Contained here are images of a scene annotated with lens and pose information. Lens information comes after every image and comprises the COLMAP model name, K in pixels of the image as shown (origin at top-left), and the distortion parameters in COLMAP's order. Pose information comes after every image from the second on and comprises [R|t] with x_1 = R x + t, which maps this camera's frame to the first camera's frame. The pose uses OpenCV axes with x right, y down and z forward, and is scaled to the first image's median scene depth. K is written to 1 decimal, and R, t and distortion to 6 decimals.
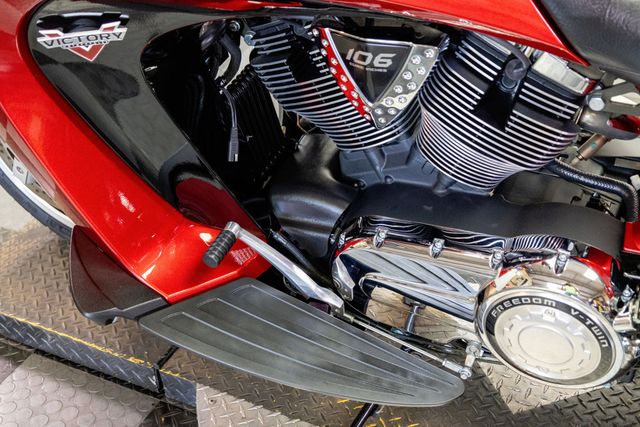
lens RADIAL K [[910.0, 0, 320.0], [0, 910.0, 213.5], [0, 0, 1]] dist [0.021983, -0.022817]
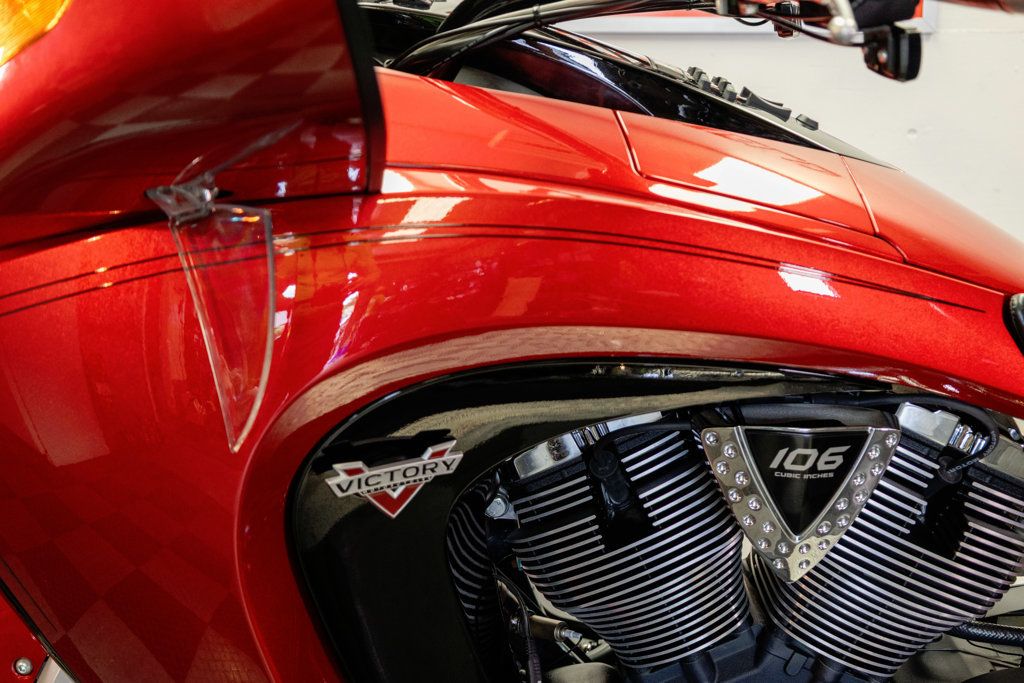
lens RADIAL K [[1456.0, 0, 512.0], [0, 1456.0, 341.5], [0, 0, 1]] dist [0.021983, -0.022817]
pose [[0.888999, -0.041665, 0.456009, -0.621447], [0.238634, 0.892086, -0.383715, 0.113696], [-0.390811, 0.449941, 0.803006, 0.165686]]
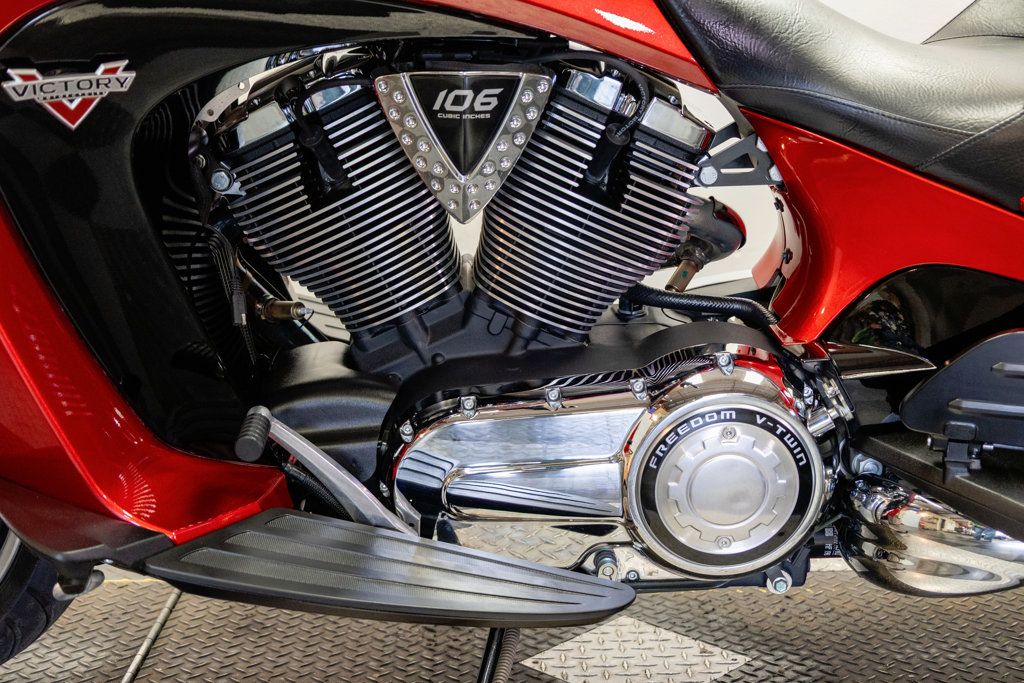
lens RADIAL K [[1456.0, 0, 512.0], [0, 1456.0, 341.5], [0, 0, 1]] dist [0.021983, -0.022817]
pose [[0.883267, -0.067433, 0.463996, -0.485561], [0.255825, 0.898631, -0.356392, 0.450222], [-0.392928, 0.433492, 0.810982, 0.070432]]
